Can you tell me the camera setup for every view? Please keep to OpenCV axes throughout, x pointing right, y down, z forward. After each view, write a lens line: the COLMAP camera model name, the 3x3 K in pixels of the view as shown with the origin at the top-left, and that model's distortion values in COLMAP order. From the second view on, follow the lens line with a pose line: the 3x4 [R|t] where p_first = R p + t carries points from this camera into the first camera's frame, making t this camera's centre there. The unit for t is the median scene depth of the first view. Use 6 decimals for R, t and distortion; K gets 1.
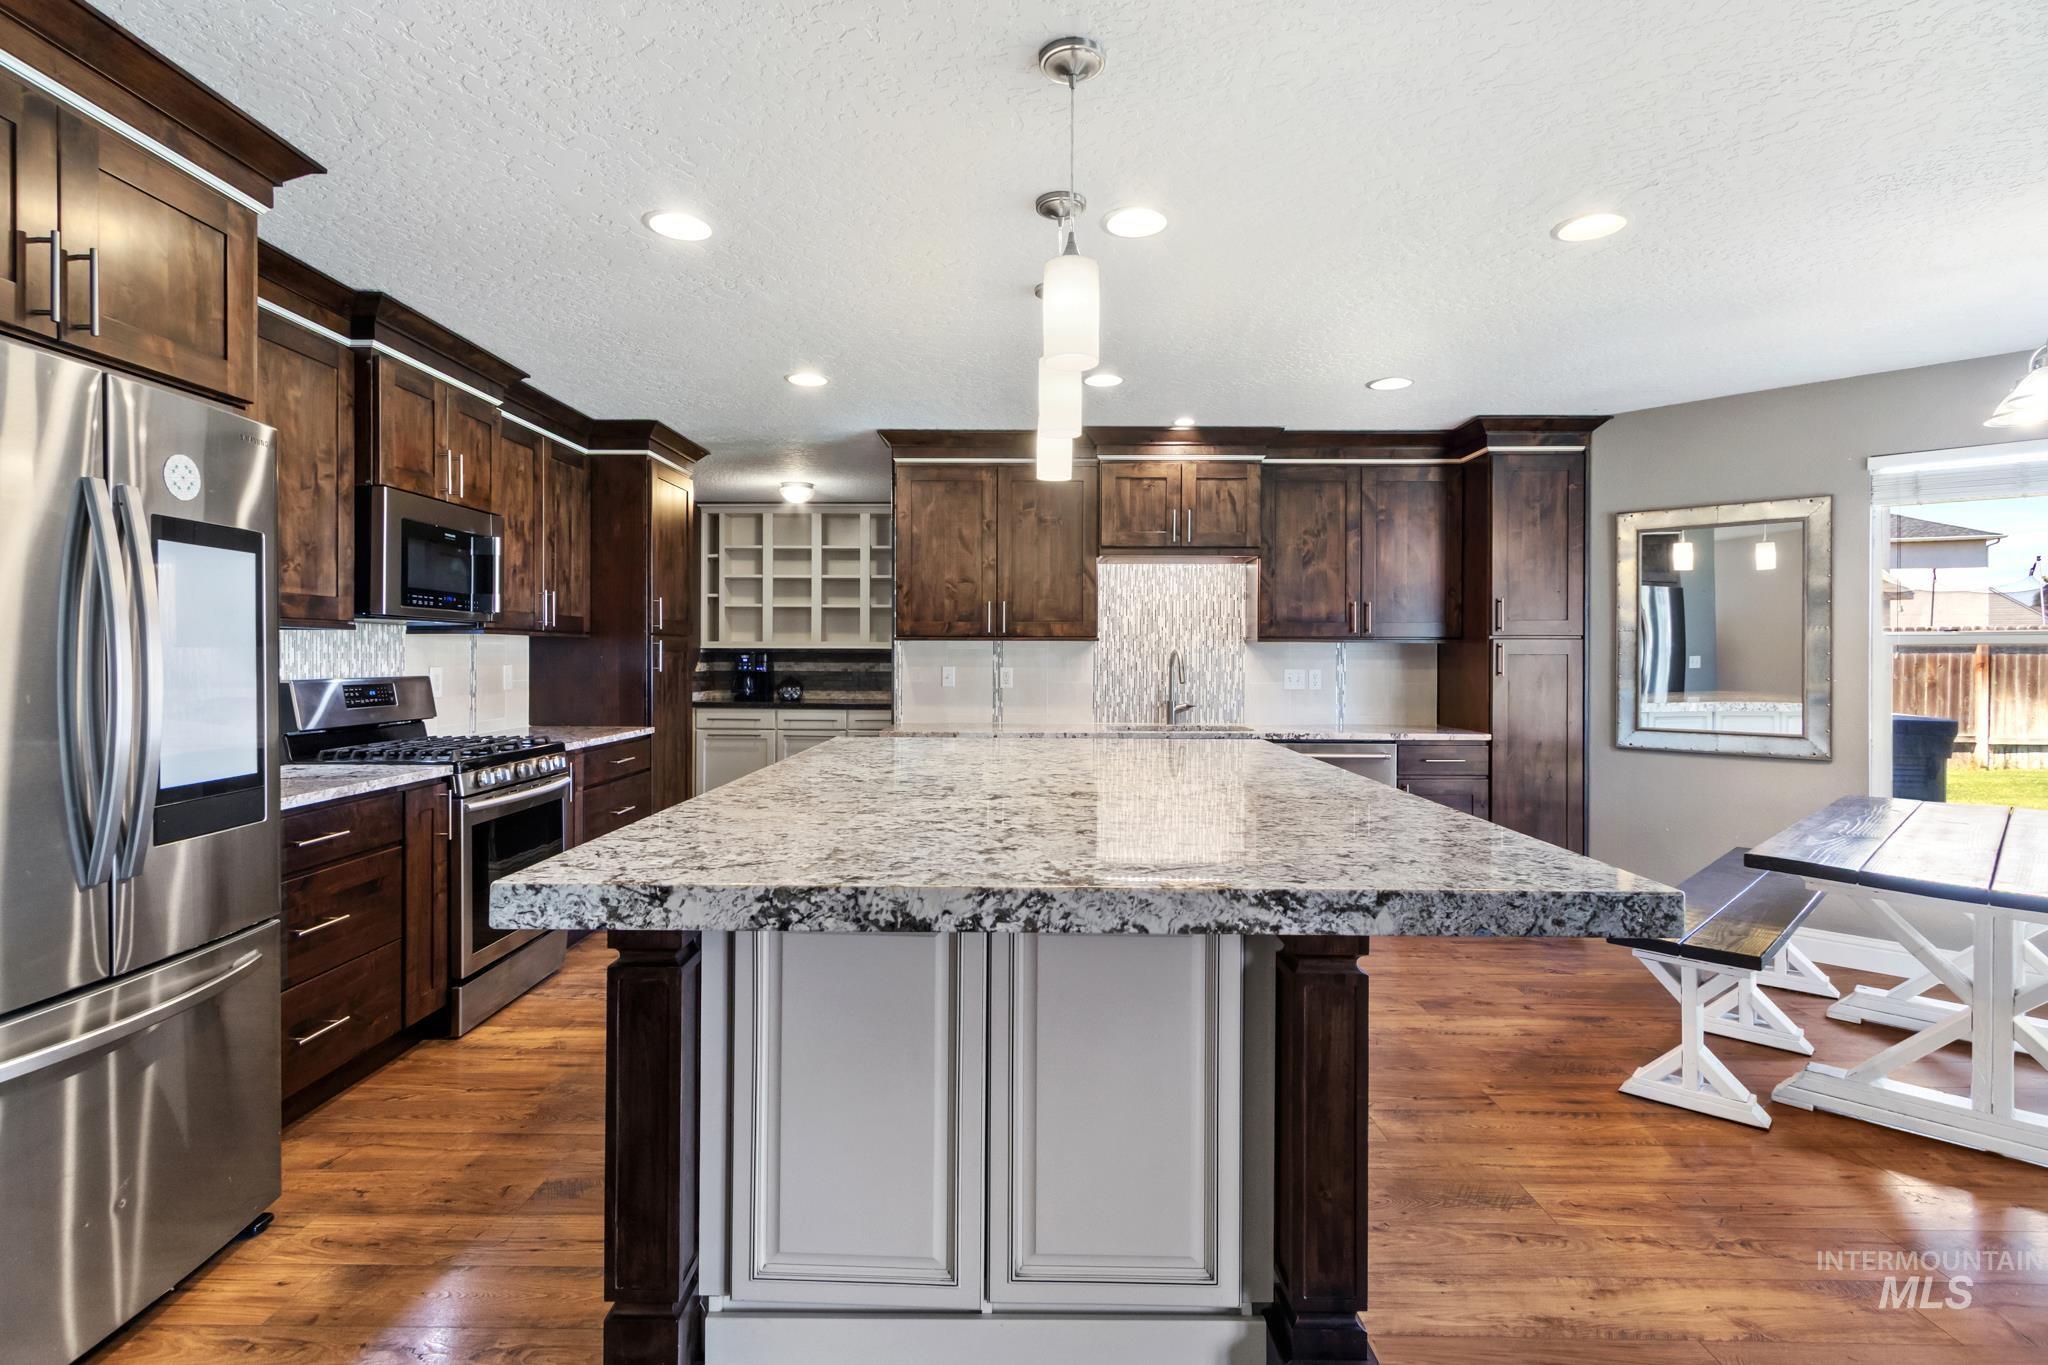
lens RADIAL K [[986.5, 0, 1007.9], [0, 986.5, 659.7], [0, 0, 1]] dist [0.006038, 0.000410]
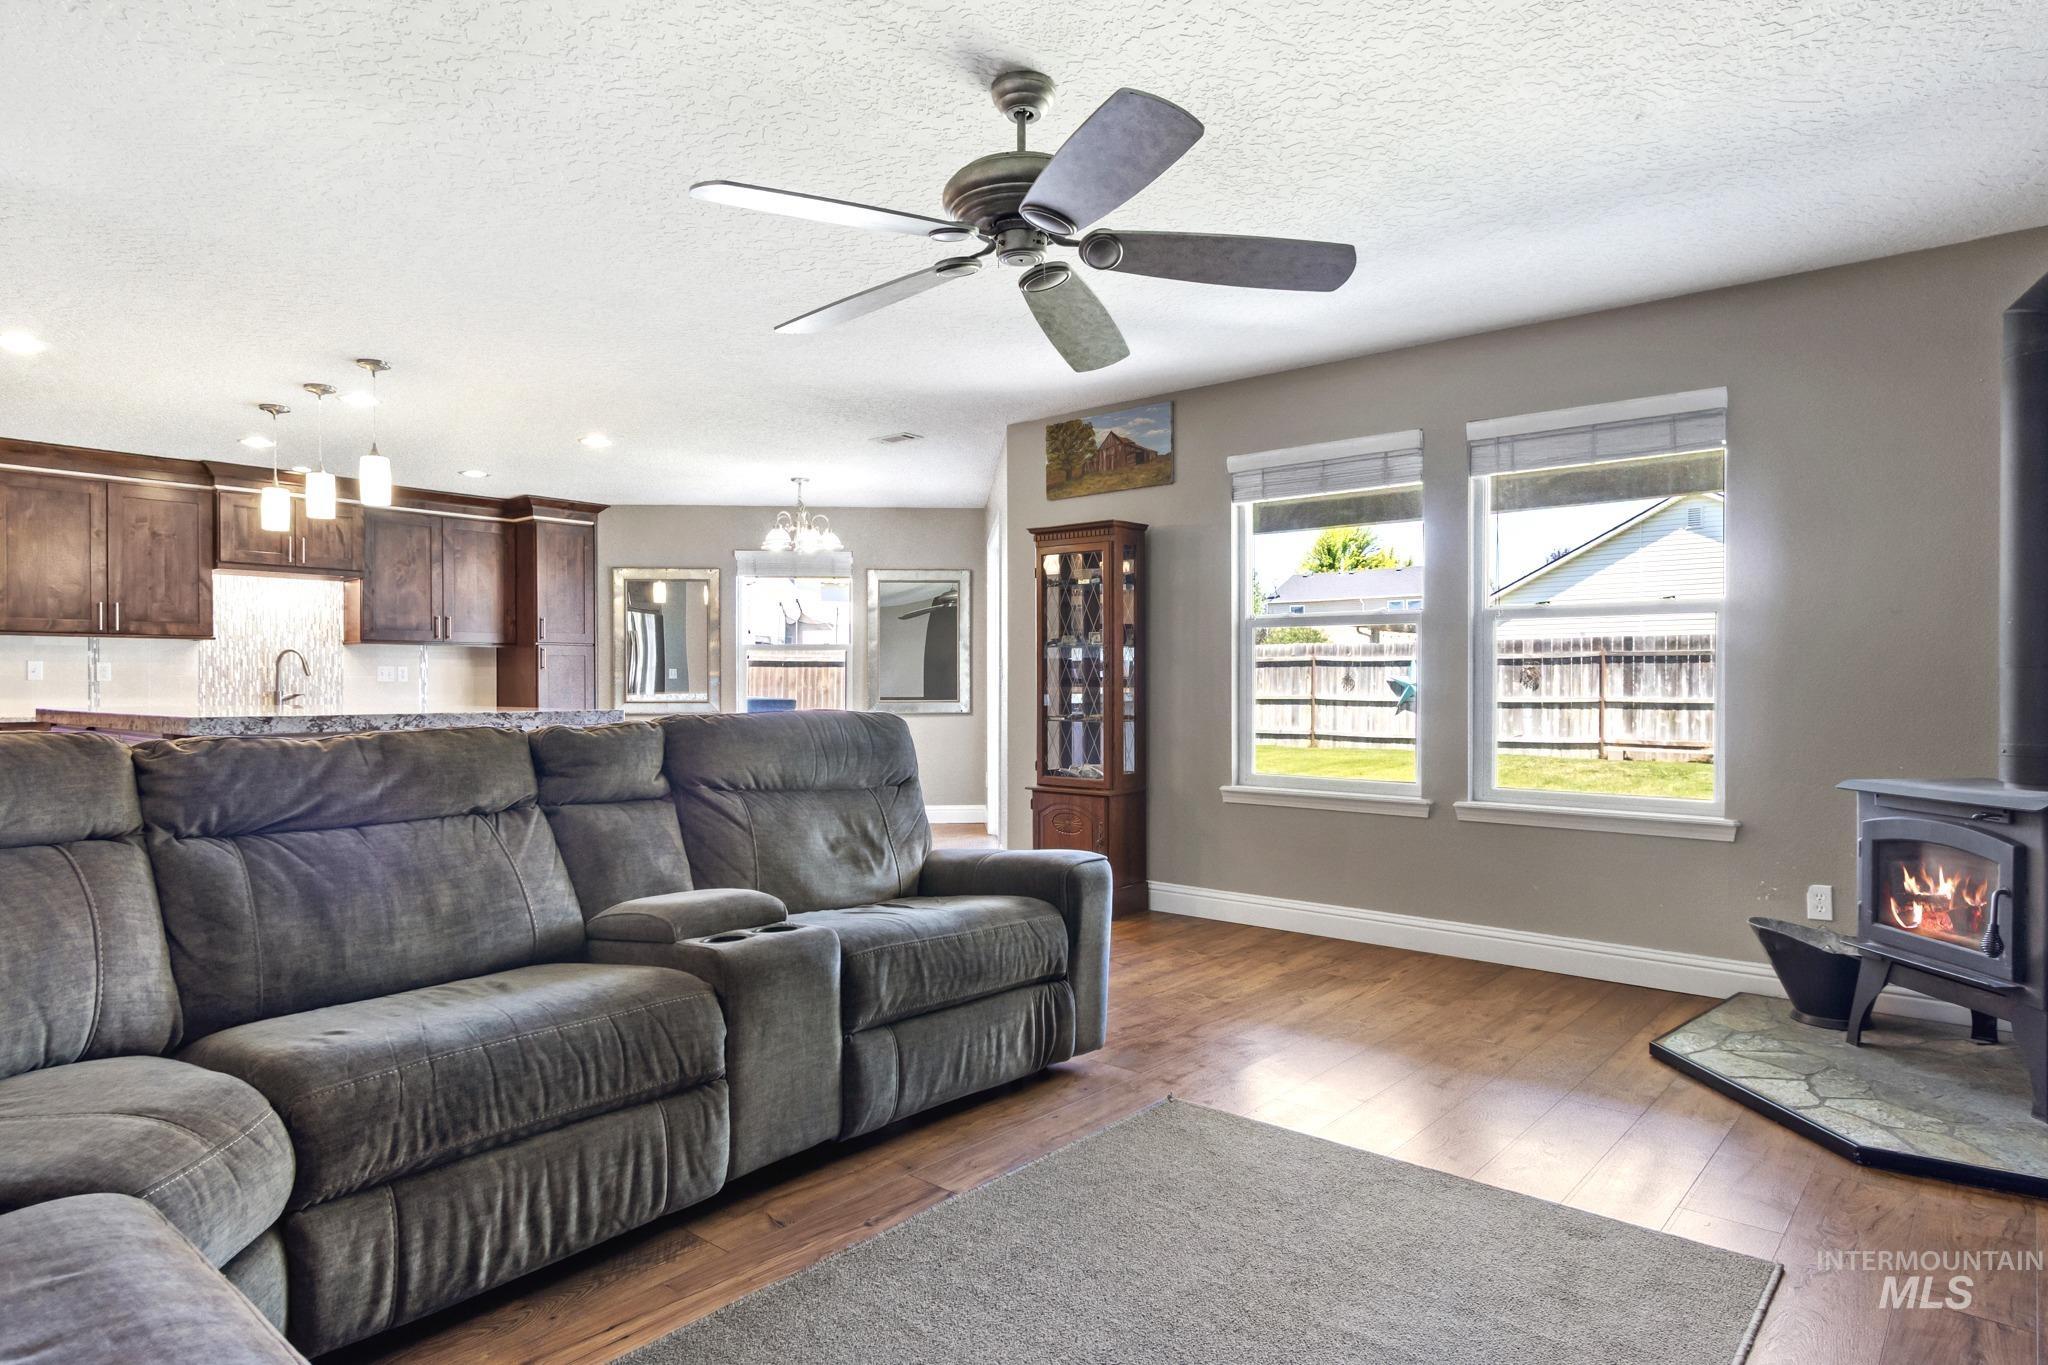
lens RADIAL K [[1185.5, 0, 1049.4], [0, 1185.5, 688.6], [0, 0, 1]] dist [0.028719, -0.017853]
pose [[0.626378, -0.008007, 0.779479, -0.412067], [0.006737, 0.999966, 0.004858, 0.040342], [-0.779491, 0.002209, 0.626410, -0.701504]]
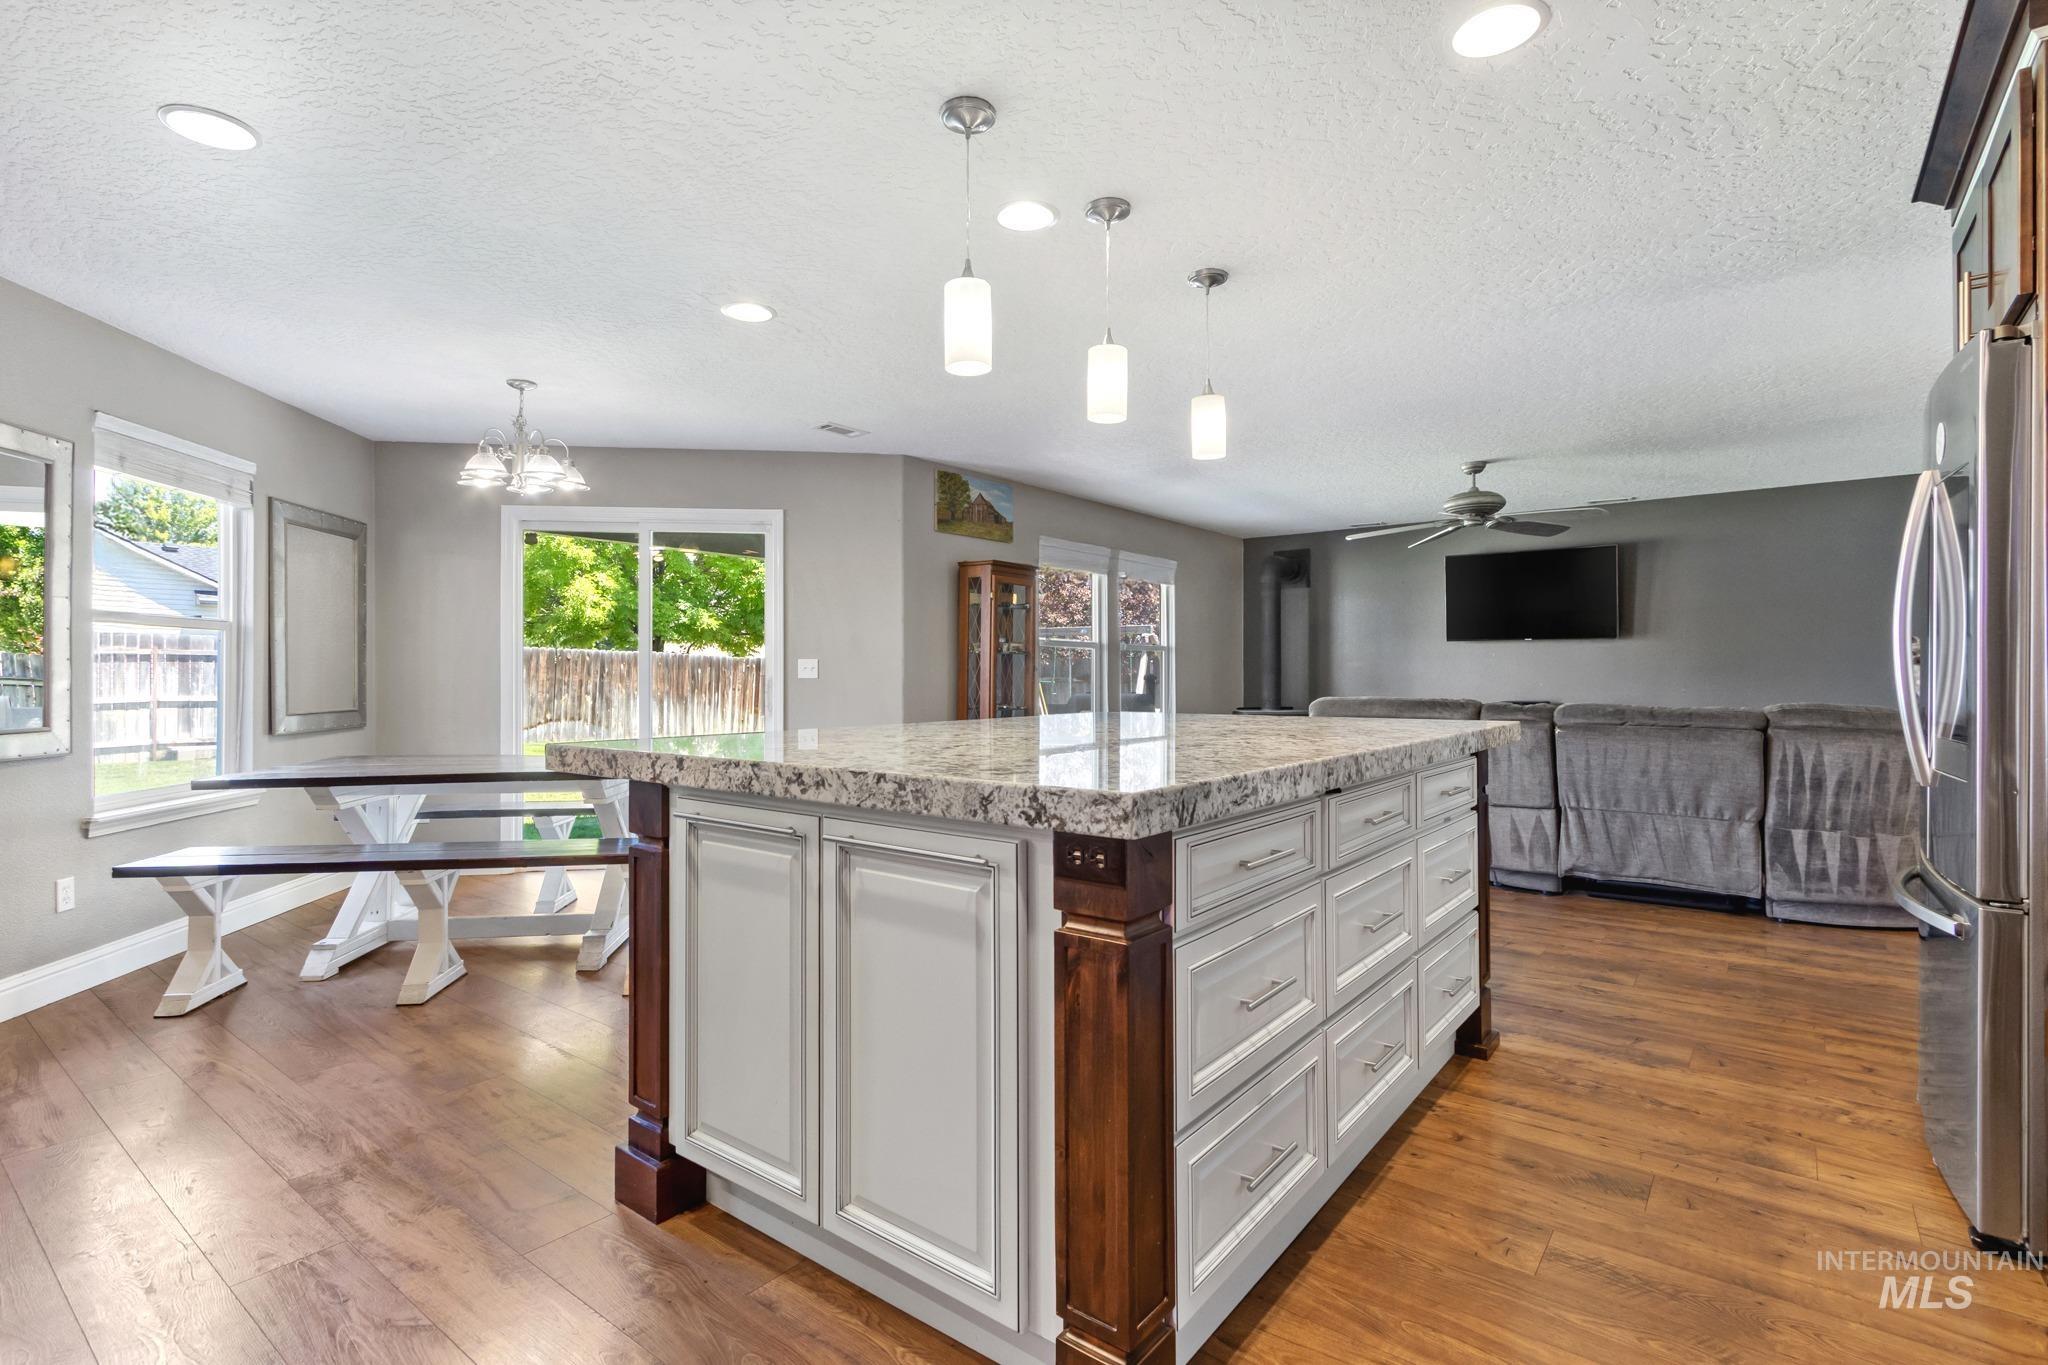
lens RADIAL K [[949.4, 0, 1021.9], [0, 949.4, 670.6], [0, 0, 1]] dist [0.000043, -0.001622]
pose [[-0.793912, 0.002619, 0.608027, -0.257224], [0.002928, 0.999996, -0.000485, 0.026291], [-0.608026, 0.001395, -0.793916, 0.952567]]
